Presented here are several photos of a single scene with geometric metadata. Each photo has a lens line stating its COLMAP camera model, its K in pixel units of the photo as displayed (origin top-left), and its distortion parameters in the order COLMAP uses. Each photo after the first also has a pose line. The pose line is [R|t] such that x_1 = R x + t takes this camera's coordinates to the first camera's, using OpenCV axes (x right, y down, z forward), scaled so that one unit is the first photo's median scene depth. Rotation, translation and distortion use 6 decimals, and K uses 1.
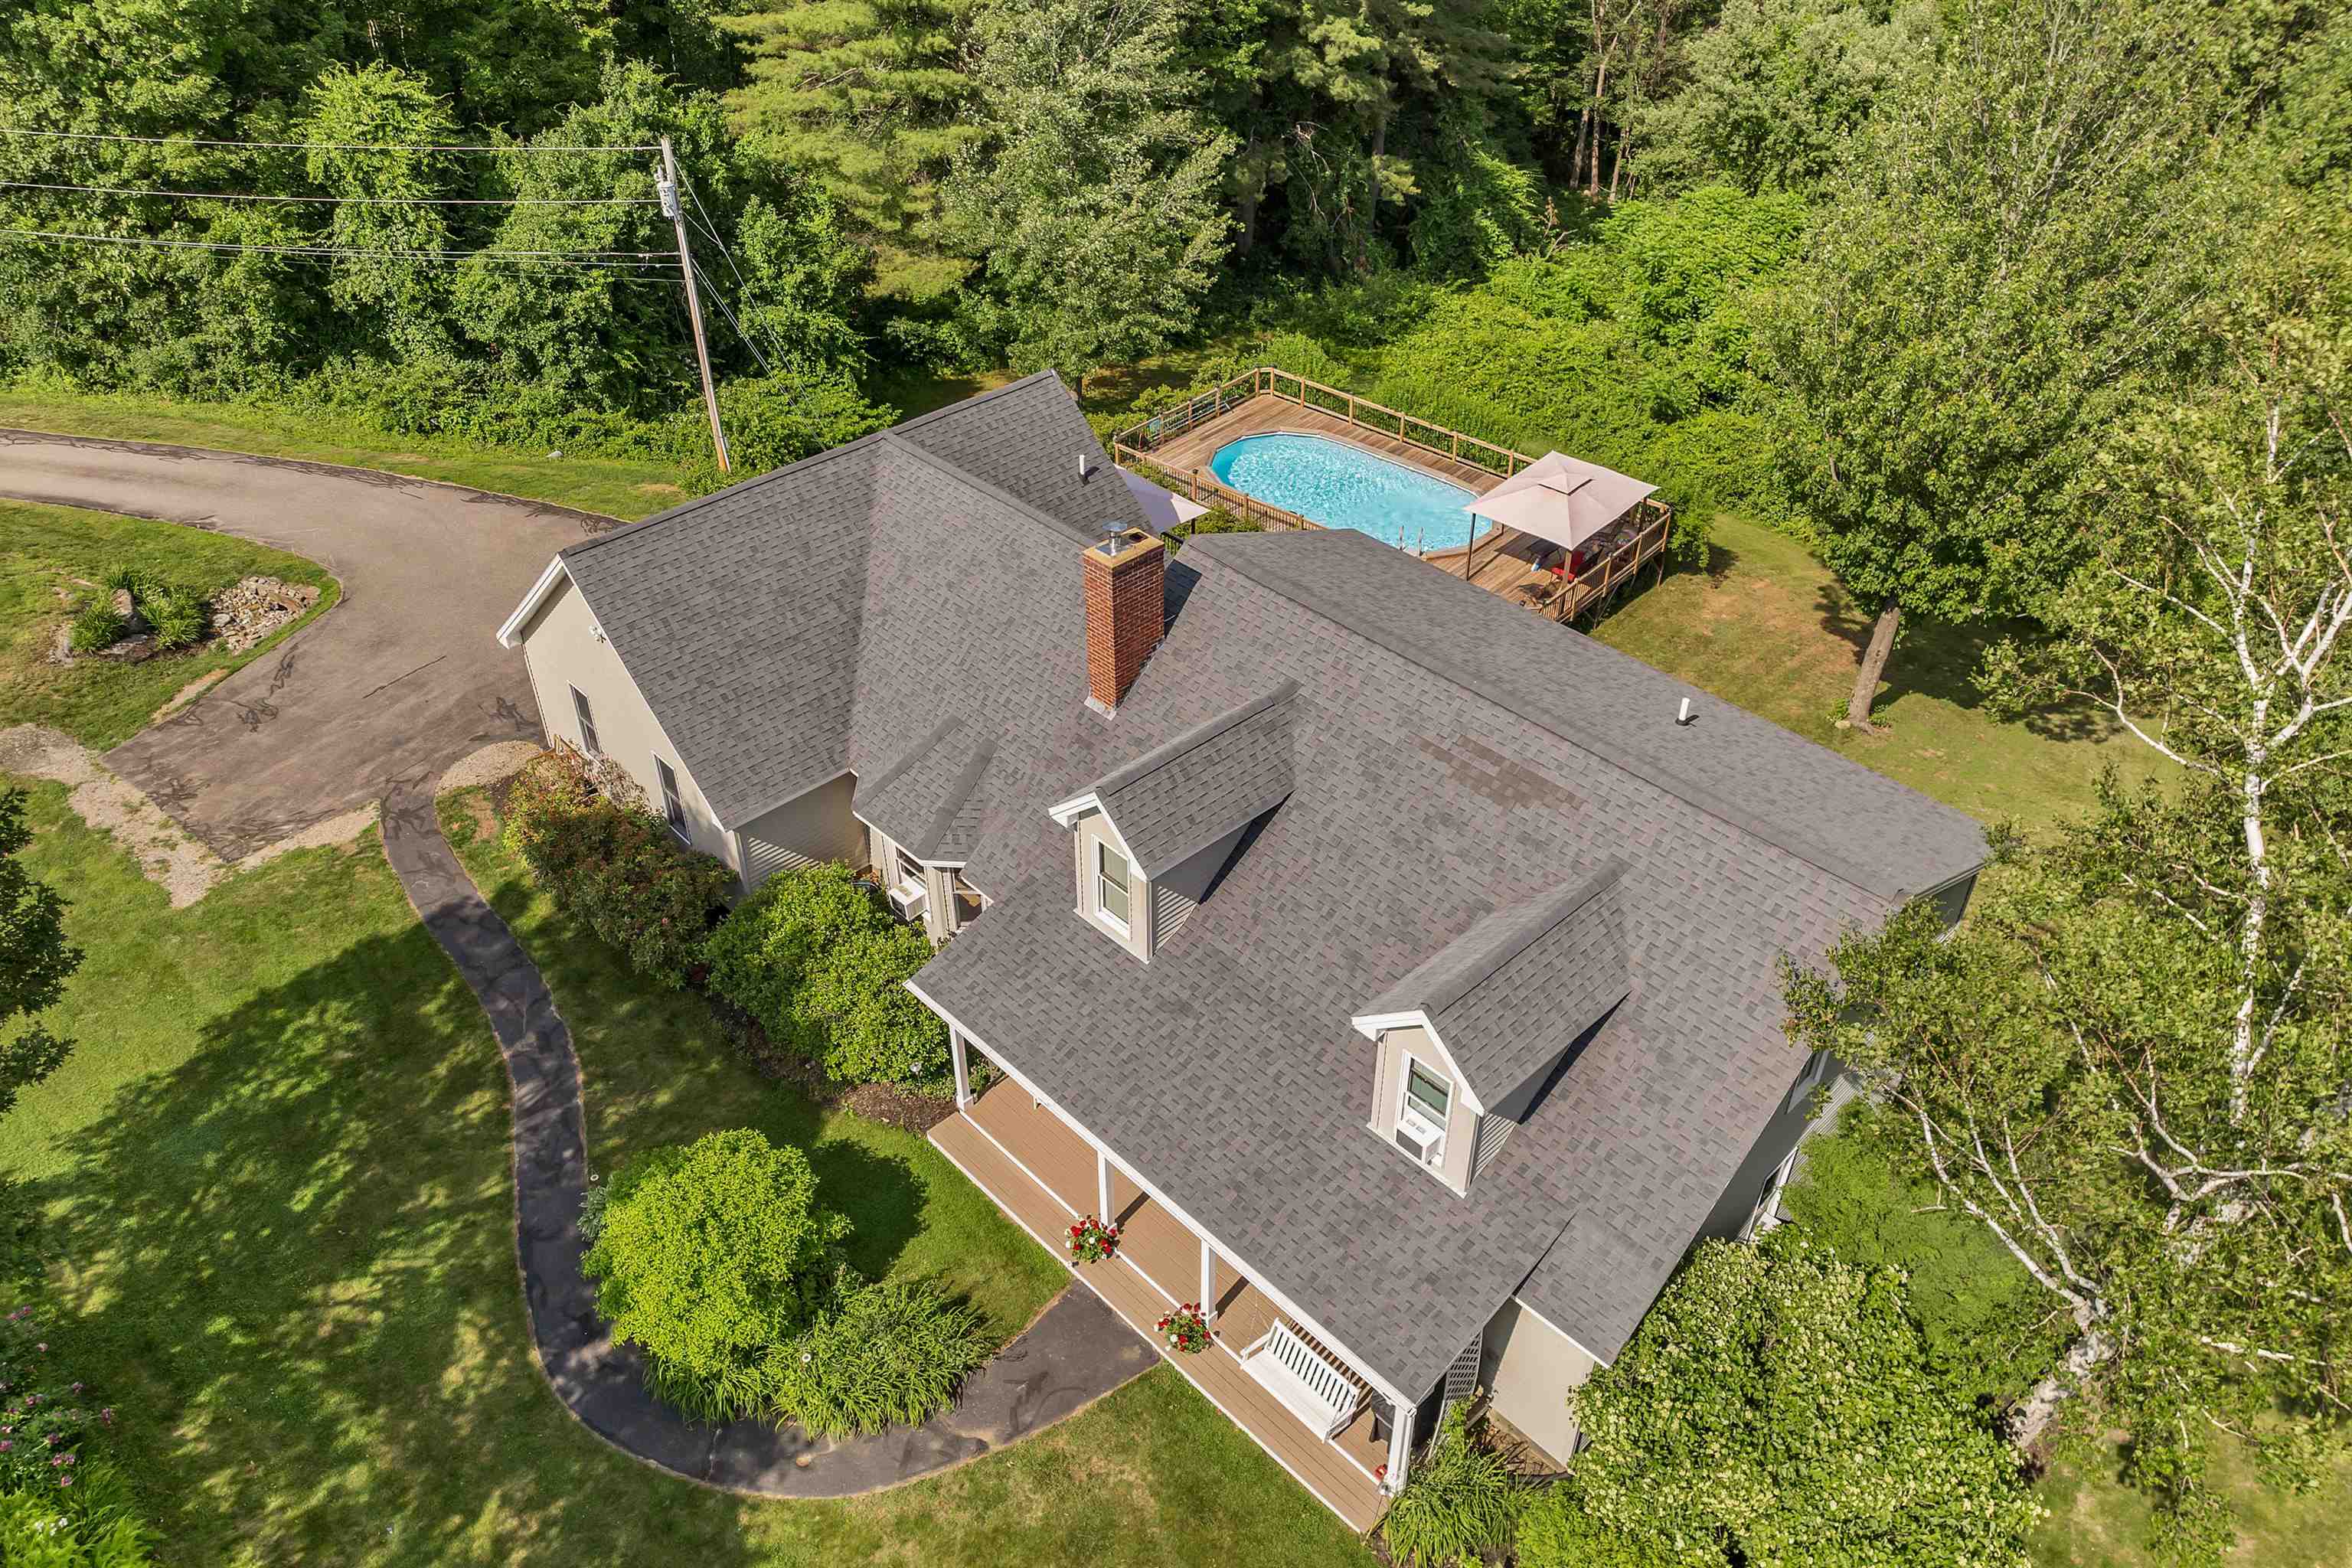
lens RADIAL K [[1696.6, 0, 1176.0], [0, 1696.6, 784.0], [0, 0, 1]] dist [-0.030552, -0.002900]
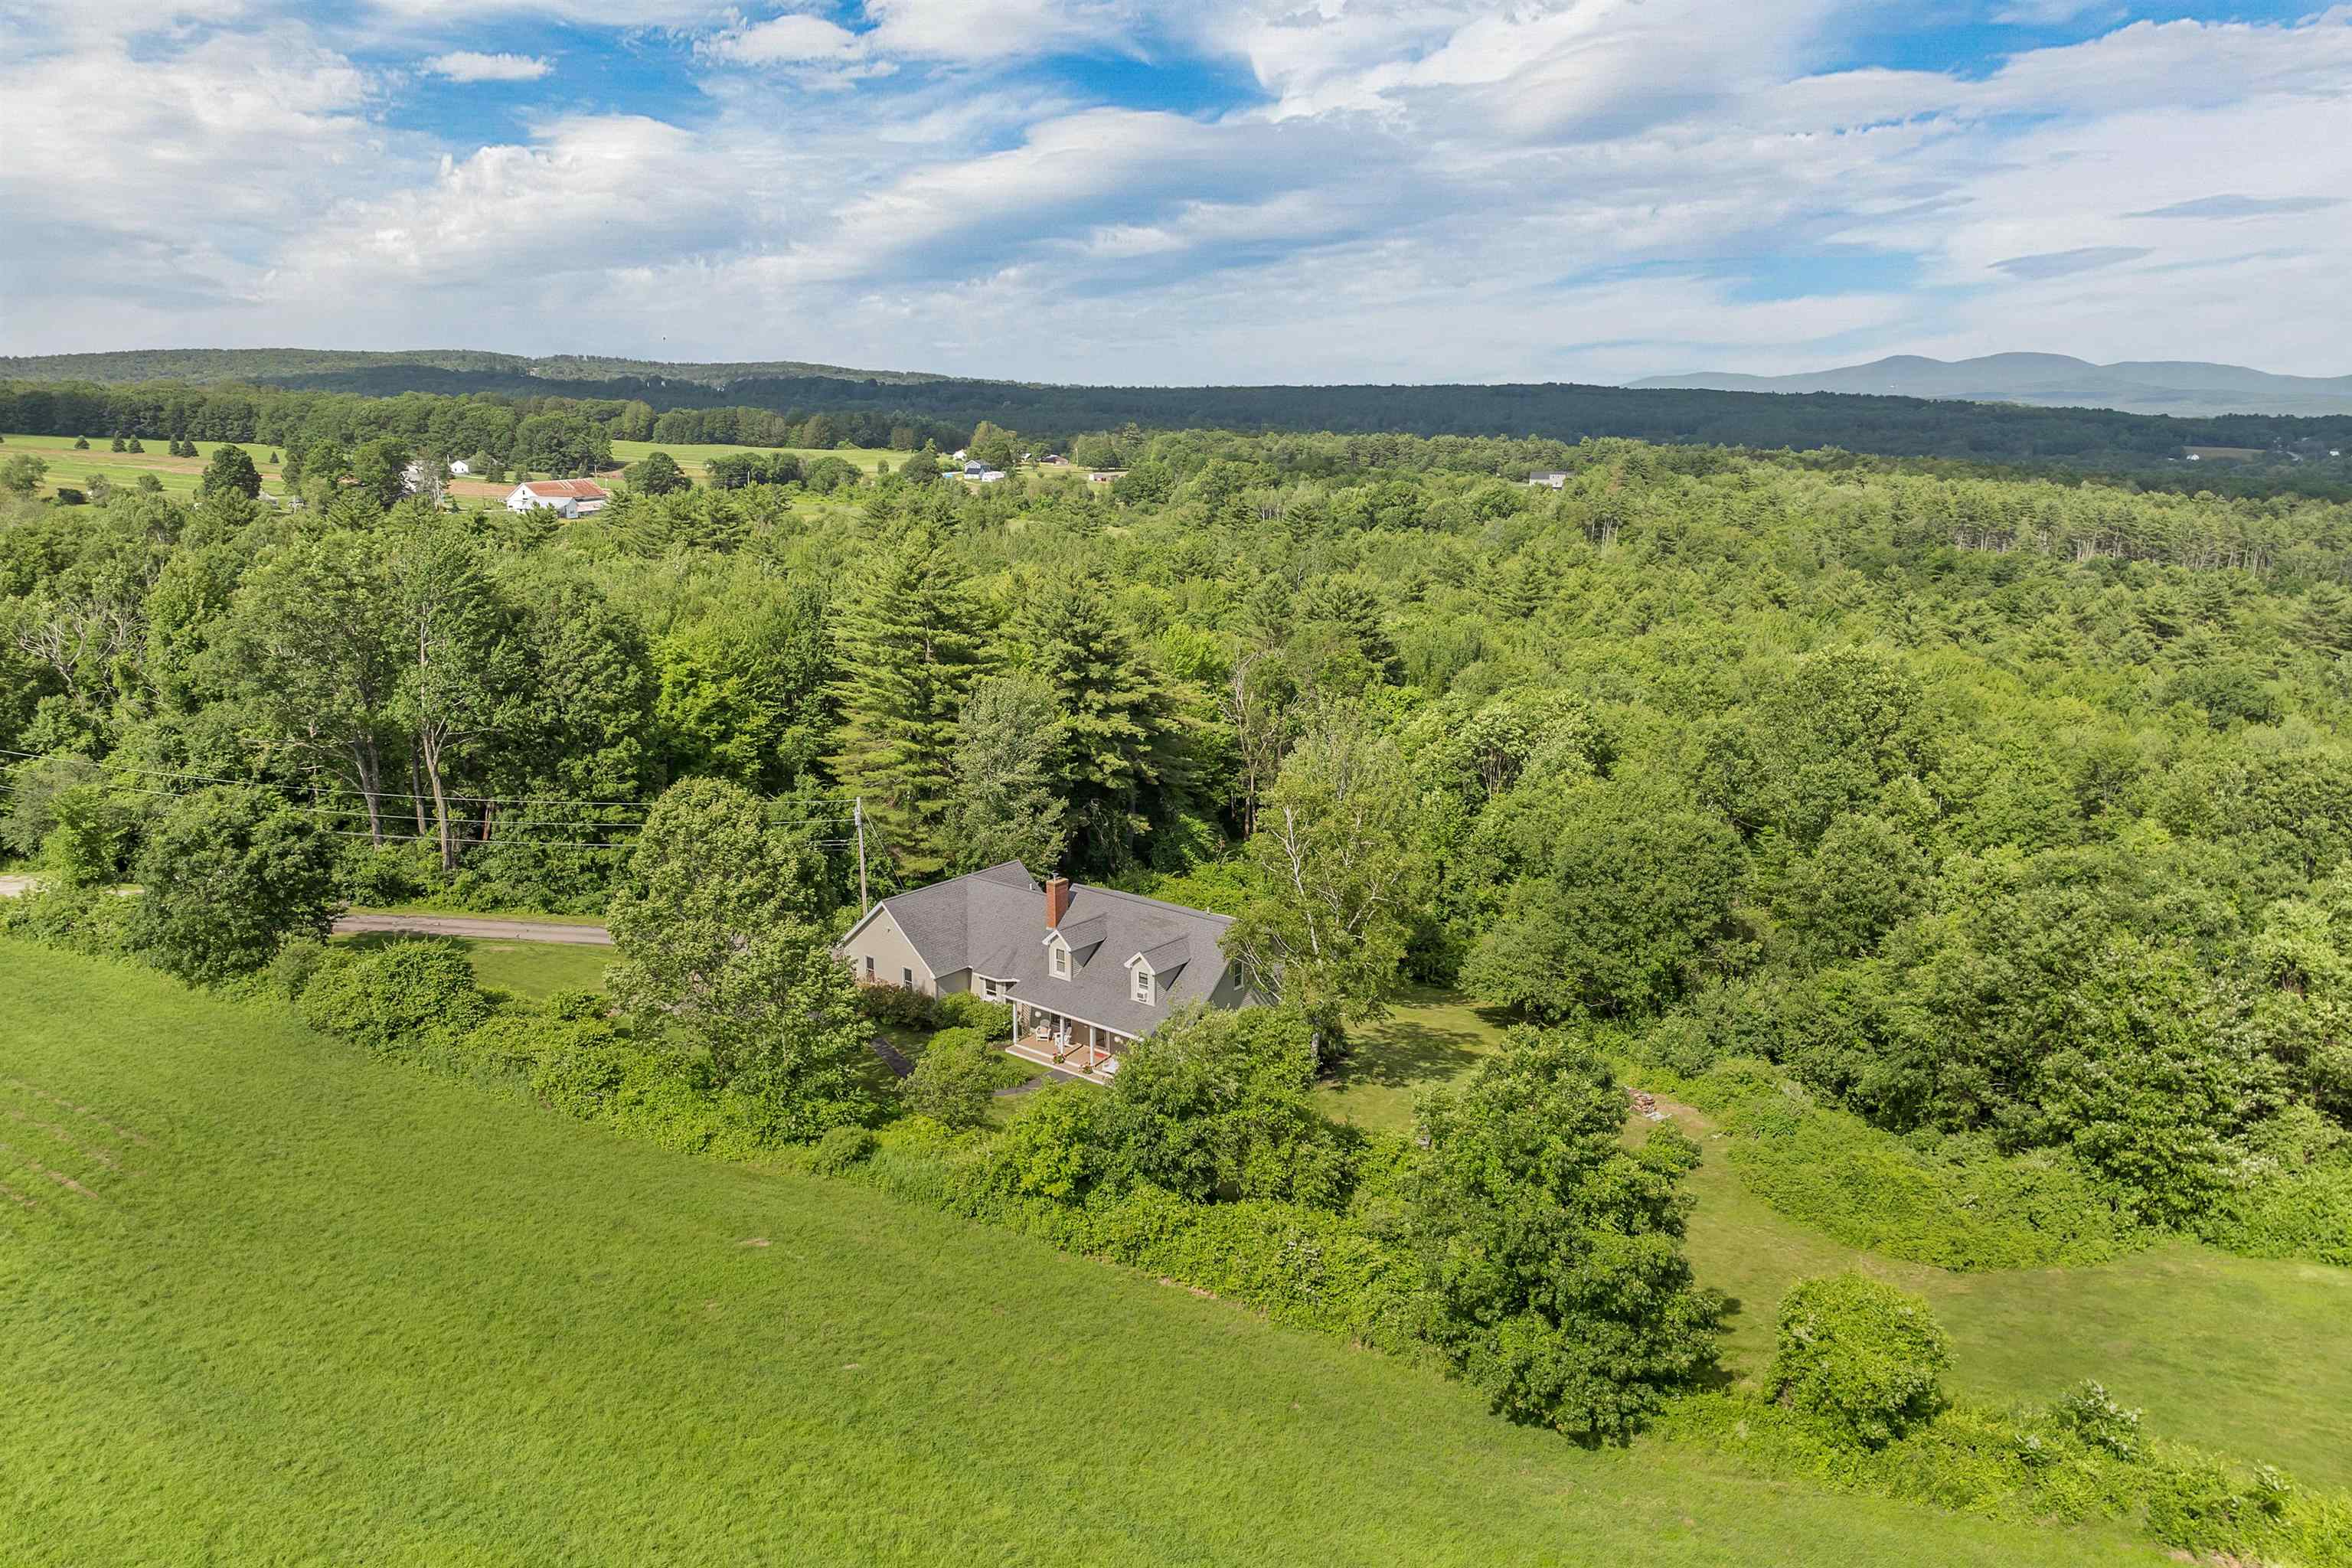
lens RADIAL K [[1696.6, 0, 1176.0], [0, 1696.6, 784.0], [0, 0, 1]] dist [-0.030552, -0.002900]
pose [[0.991707, -0.022984, 0.126447, -0.110931], [0.072334, 0.913070, -0.401337, 0.547331], [-0.106231, 0.407155, 0.907160, -1.149736]]
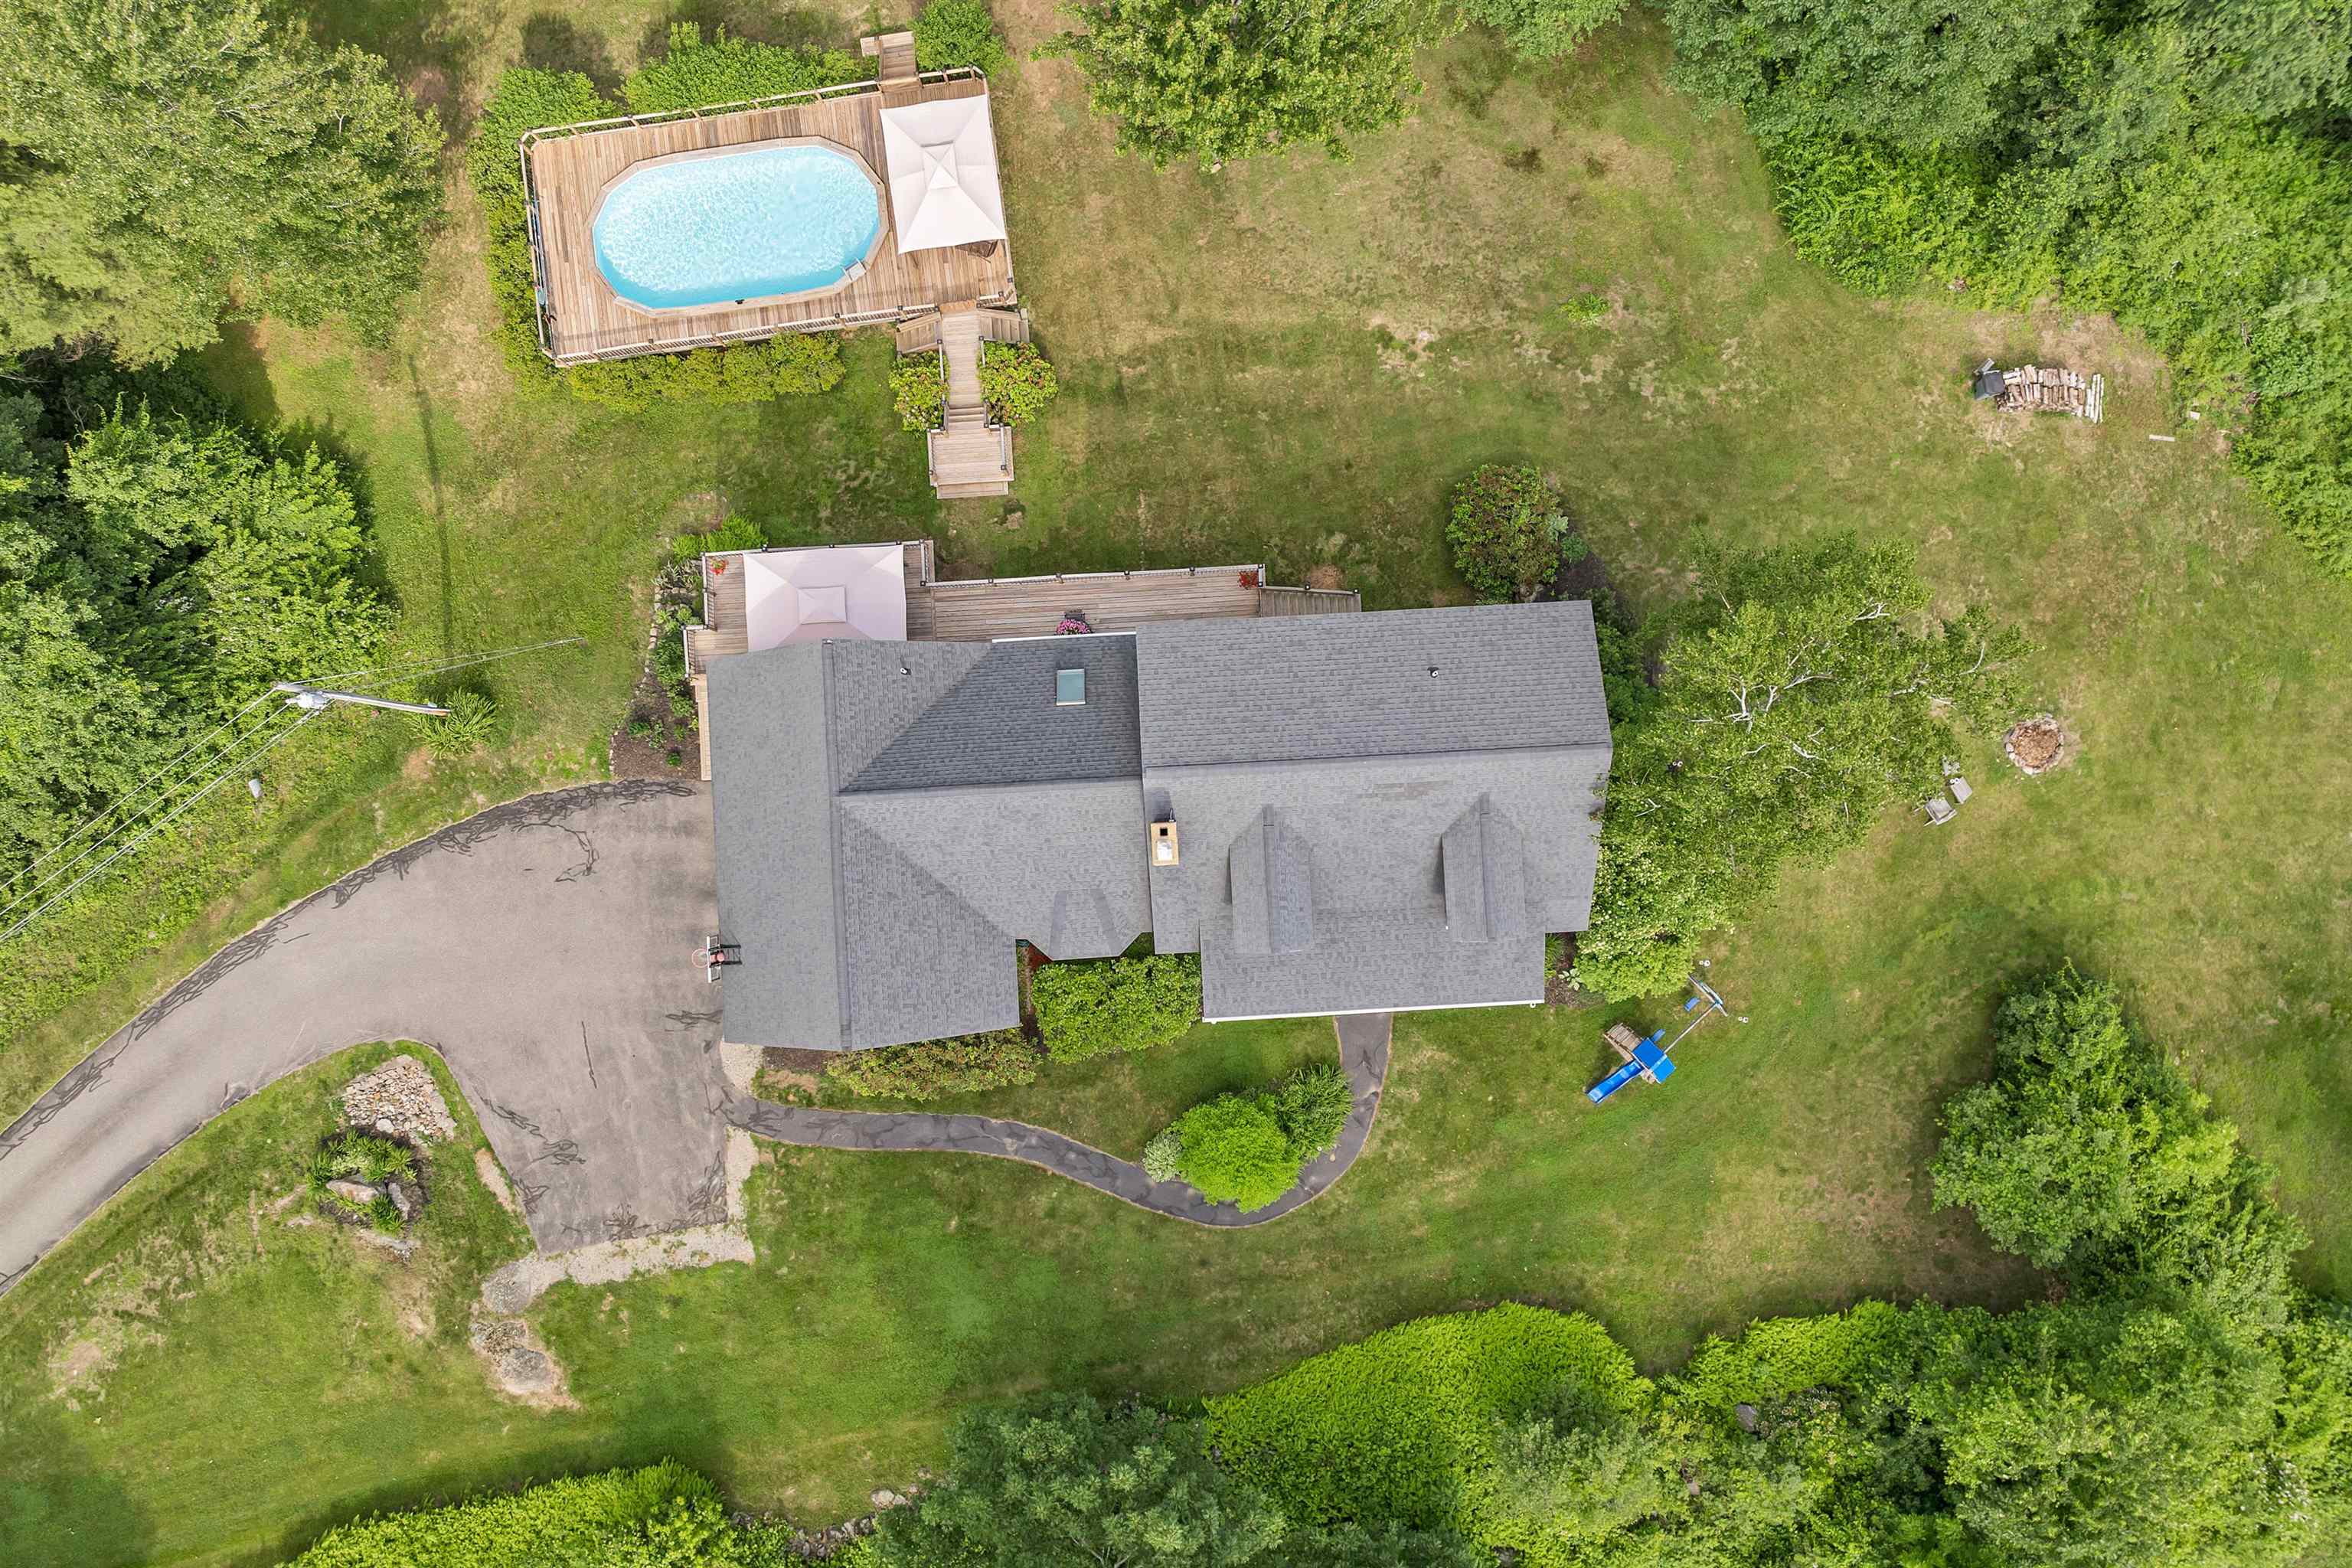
lens RADIAL K [[1681.1, 0, 1186.8], [0, 1681.1, 794.8], [0, 0, 1]] dist [0.000274, -0.084019]
pose [[0.647237, -0.762192, 0.012196, 0.000264], [0.457705, 0.401368, 0.793354, -0.707310], [-0.609583, -0.507905, 0.608639, -0.010257]]
